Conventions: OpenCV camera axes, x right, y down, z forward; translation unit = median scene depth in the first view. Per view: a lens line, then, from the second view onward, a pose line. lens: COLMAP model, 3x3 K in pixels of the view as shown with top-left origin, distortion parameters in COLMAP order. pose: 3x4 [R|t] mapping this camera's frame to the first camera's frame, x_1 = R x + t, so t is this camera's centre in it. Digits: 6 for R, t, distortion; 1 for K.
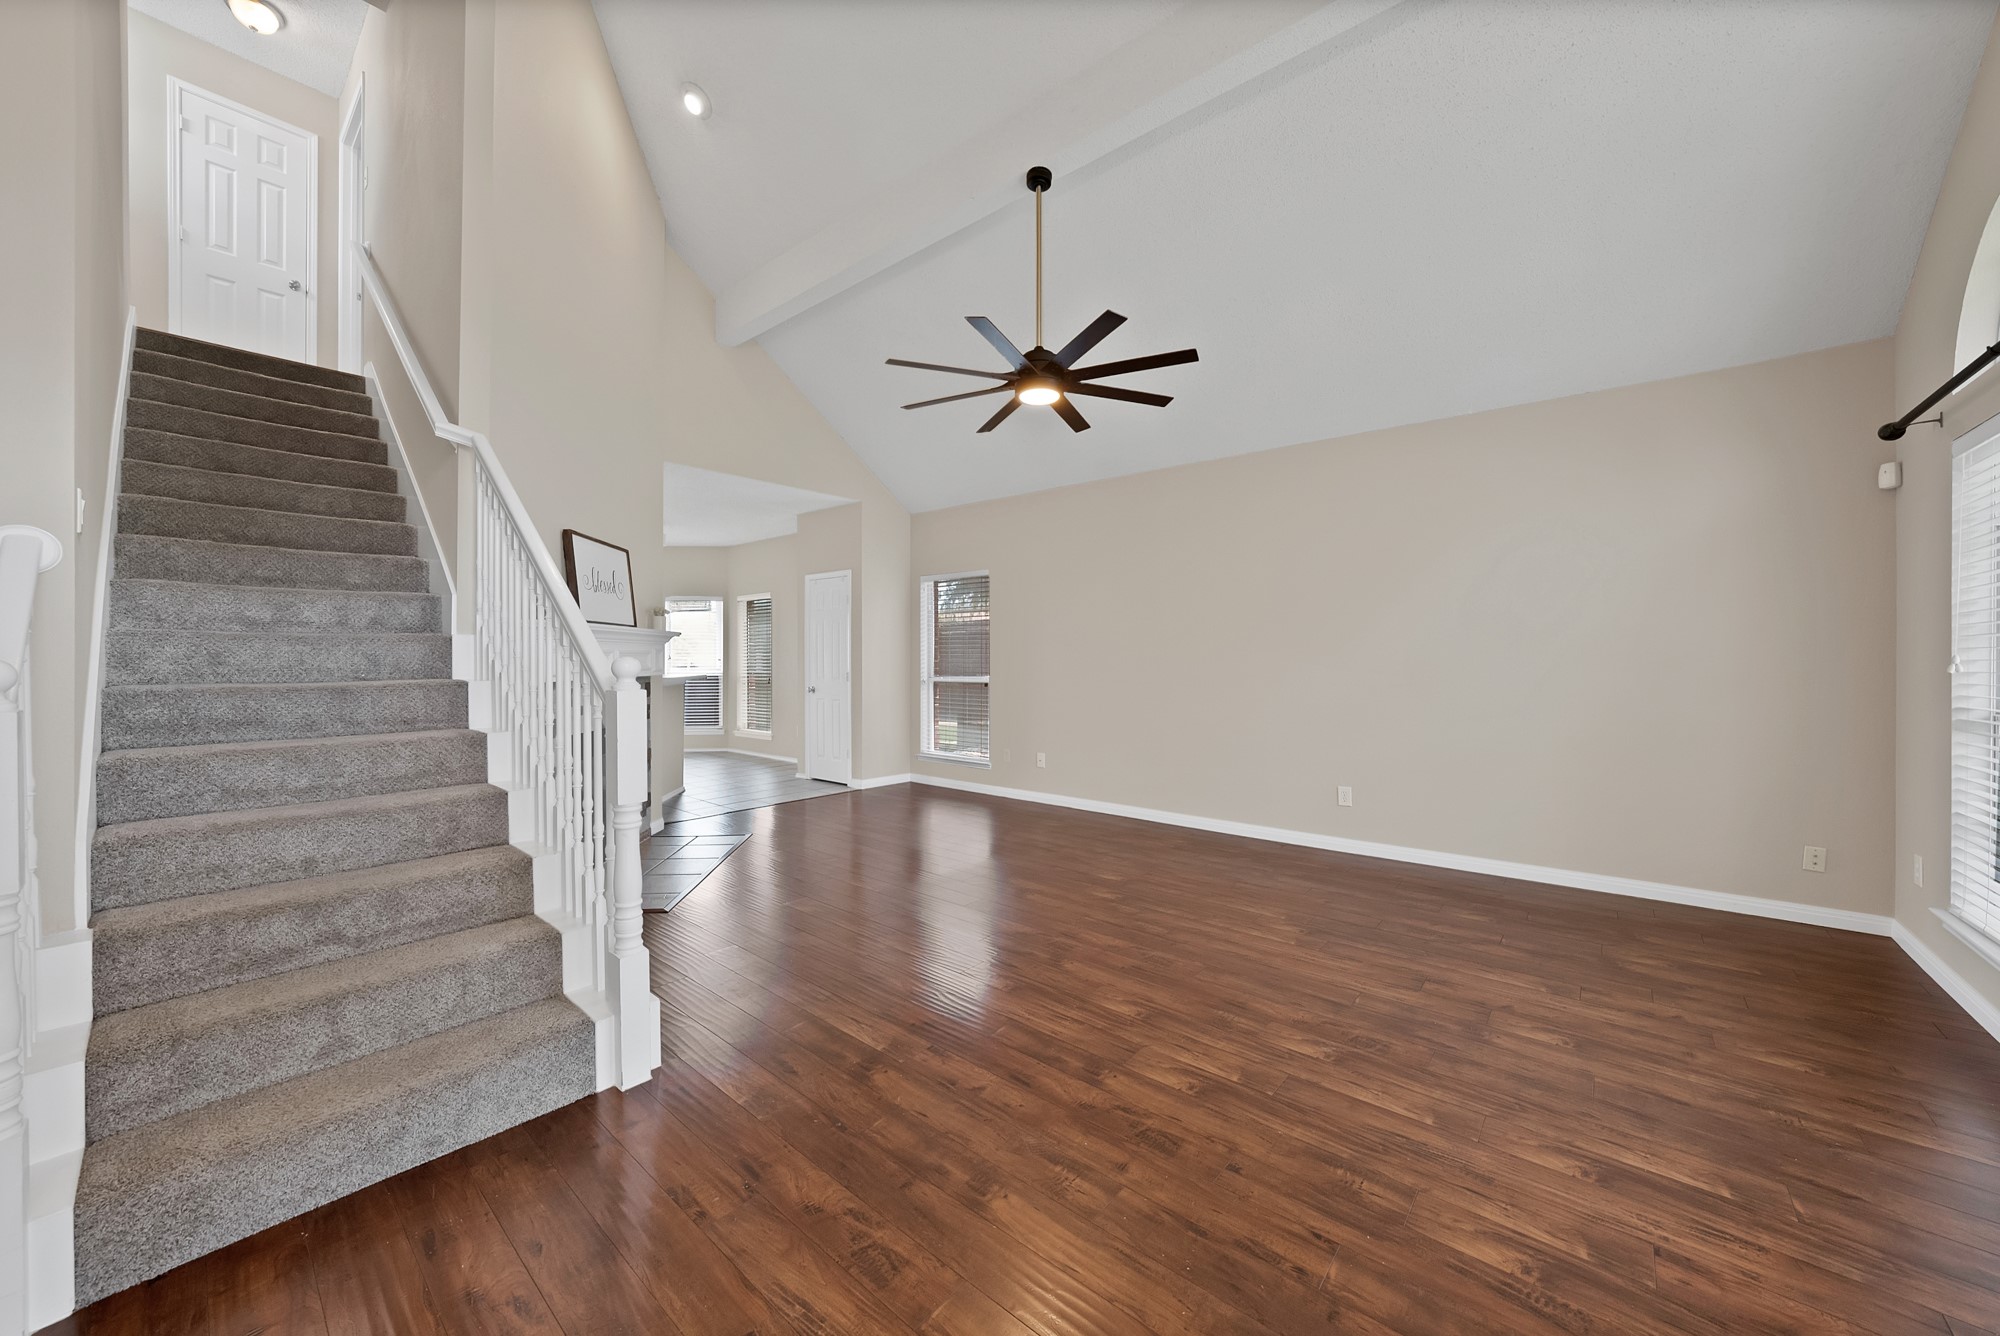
lens RADIAL K [[712.9, 0, 1008.7], [0, 712.9, 661.8], [0, 0, 1]] dist [-0.026422, 0.005976]
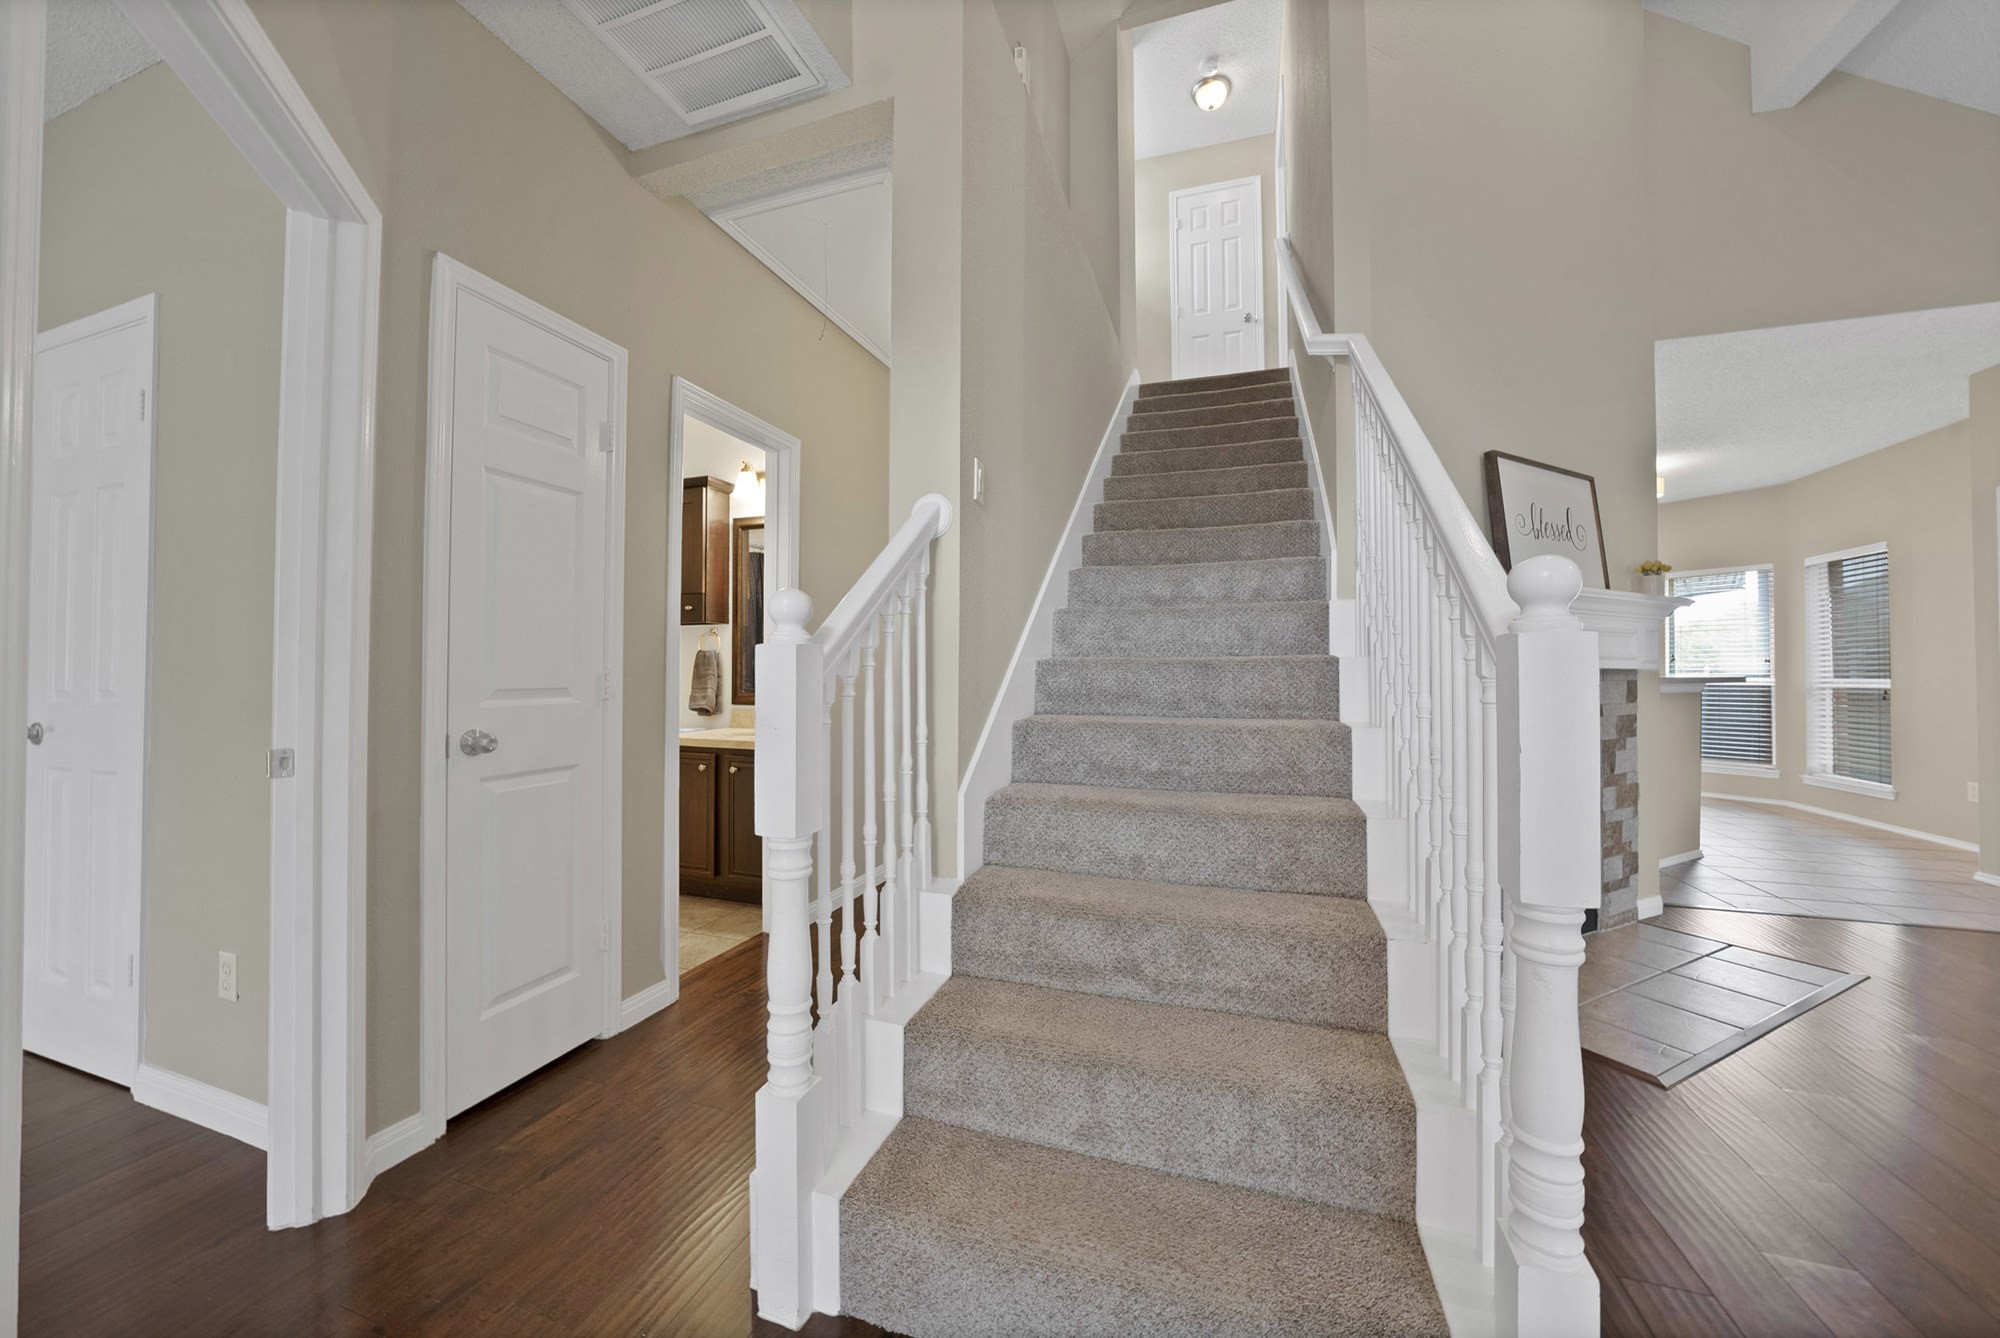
lens RADIAL K [[712.9, 0, 1008.7], [0, 712.9, 662.8], [0, 0, 1]] dist [-0.026422, 0.005976]
pose [[0.355424, -0.014119, -0.934599, -0.203459], [-0.008438, 0.999797, -0.018313, 0.052497], [0.934667, 0.014396, 0.355233, 0.429083]]
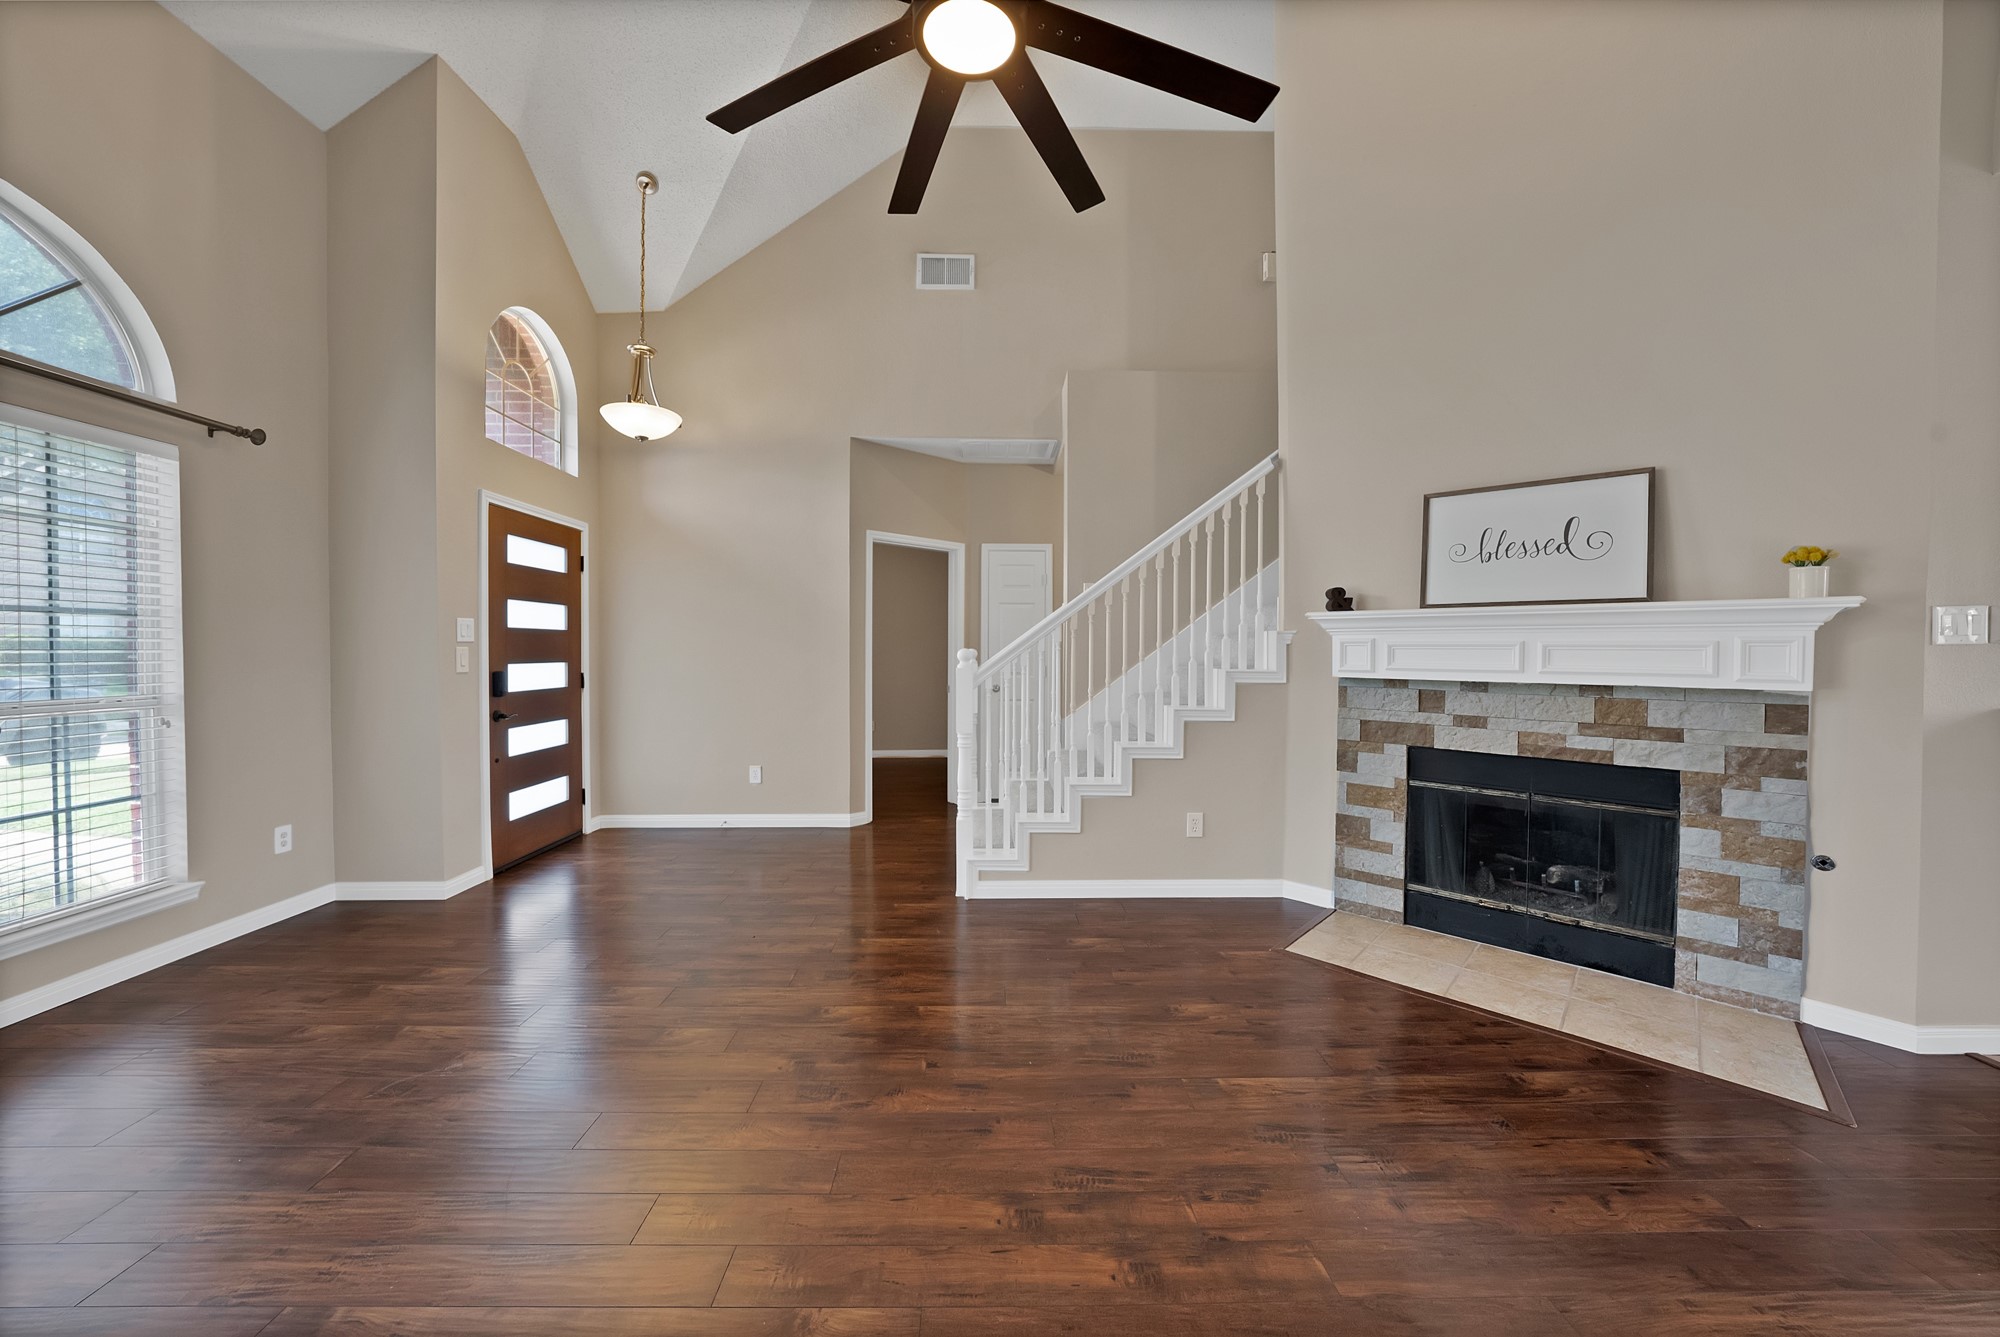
lens RADIAL K [[712.9, 0, 1008.7], [0, 712.9, 662.3], [0, 0, 1]] dist [-0.026422, 0.005976]
pose [[-0.751553, 0.014091, -0.659522, 0.423650], [-0.006665, 0.999559, 0.028951, -0.023643], [0.659639, 0.026154, -0.751127, 1.843360]]
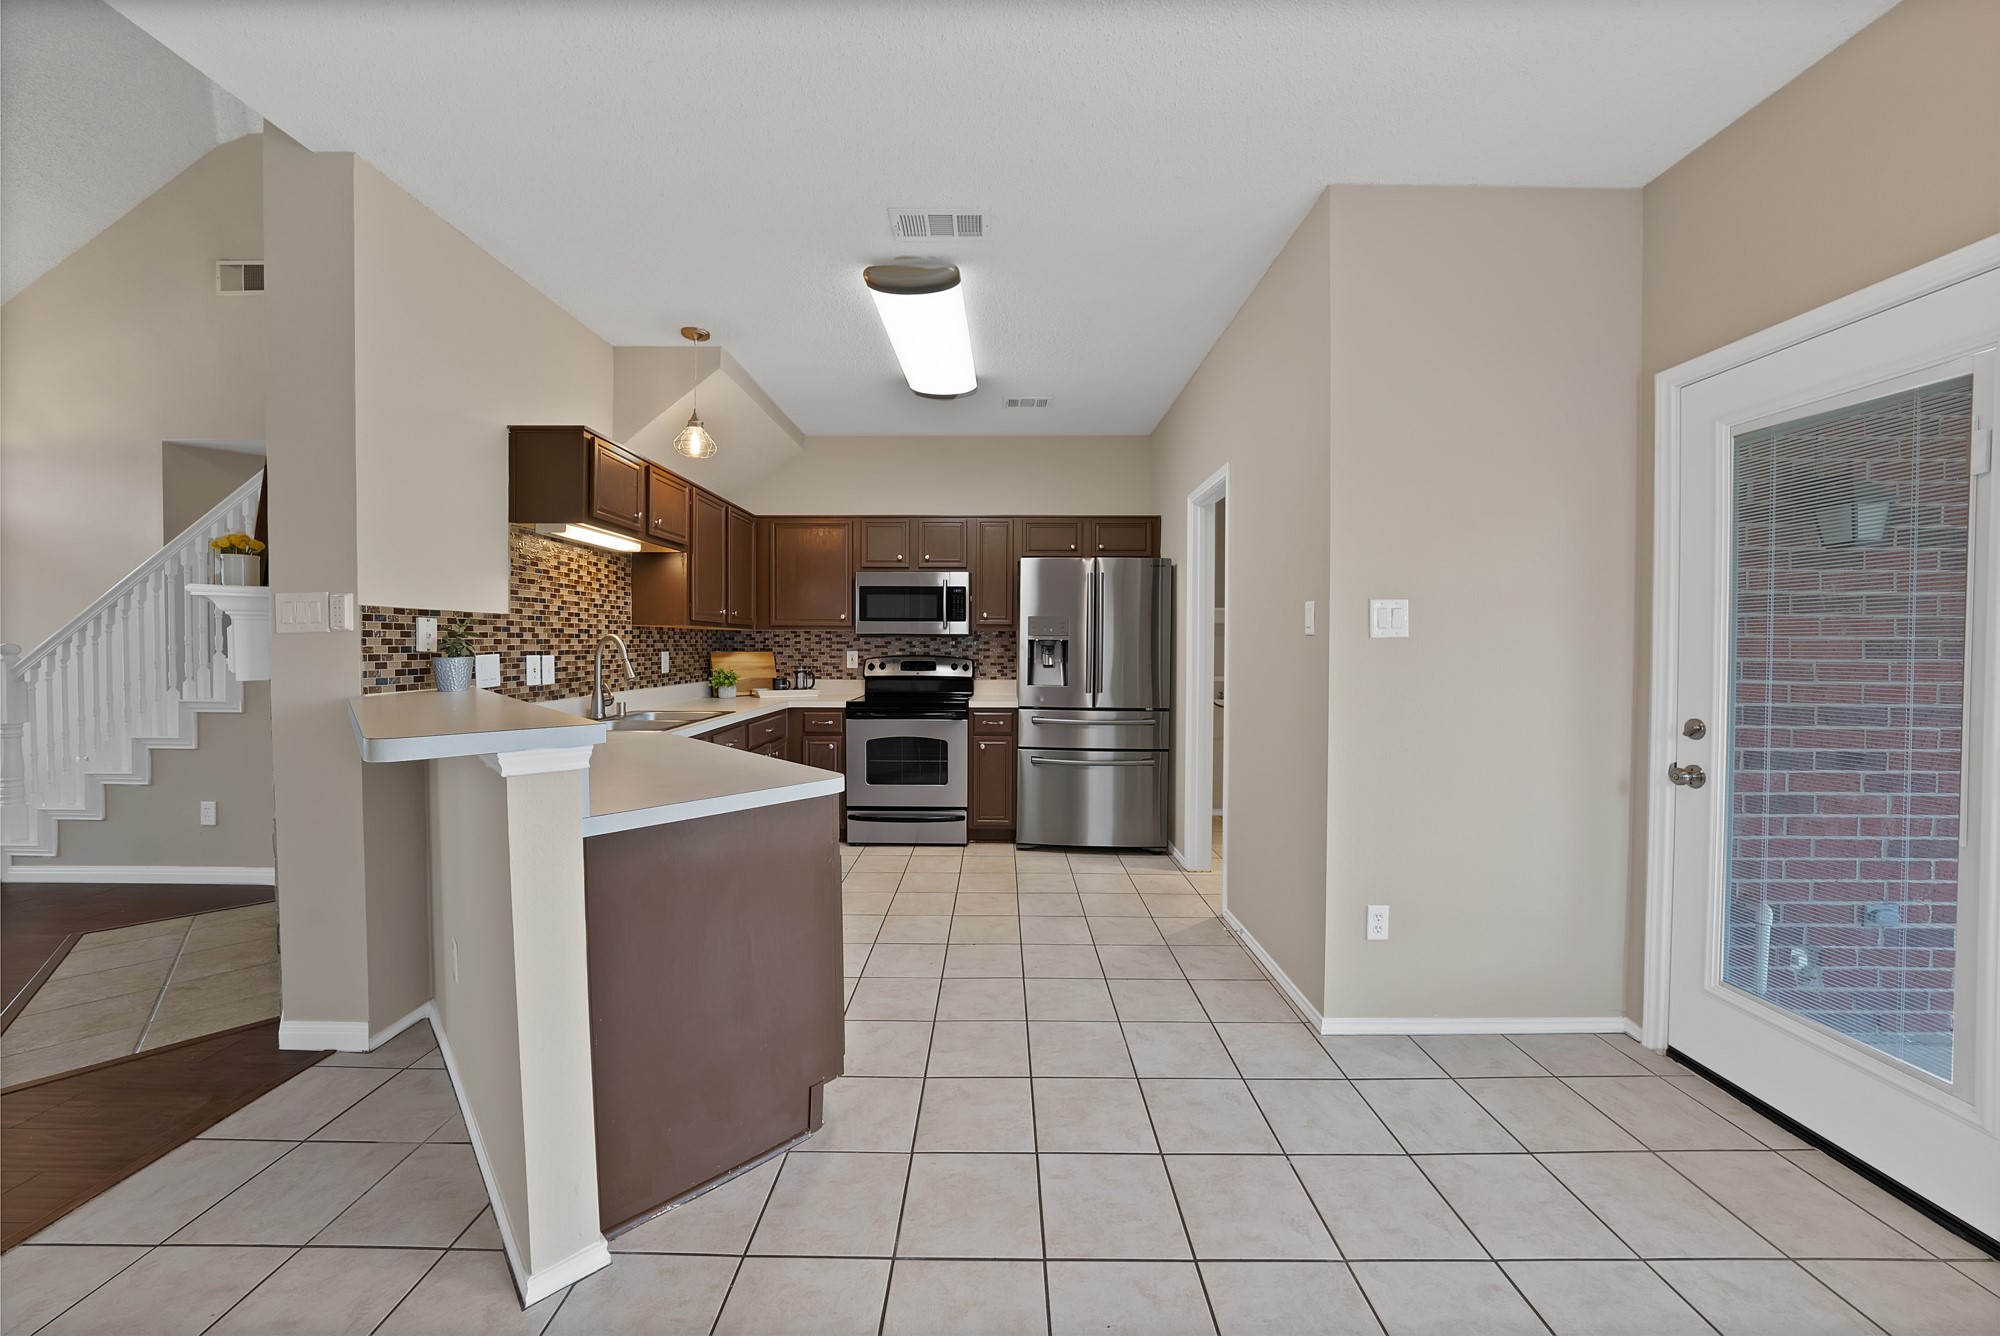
lens RADIAL K [[716.8, 0, 1032.9], [0, 716.8, 655.6], [0, 0, 1]] dist [-0.029497, 0.006896]
pose [[-0.766600, 0.011553, -0.642021, -1.073927], [-0.003253, 0.999755, 0.021874, -0.019271], [0.642117, 0.018856, -0.766375, 3.111957]]
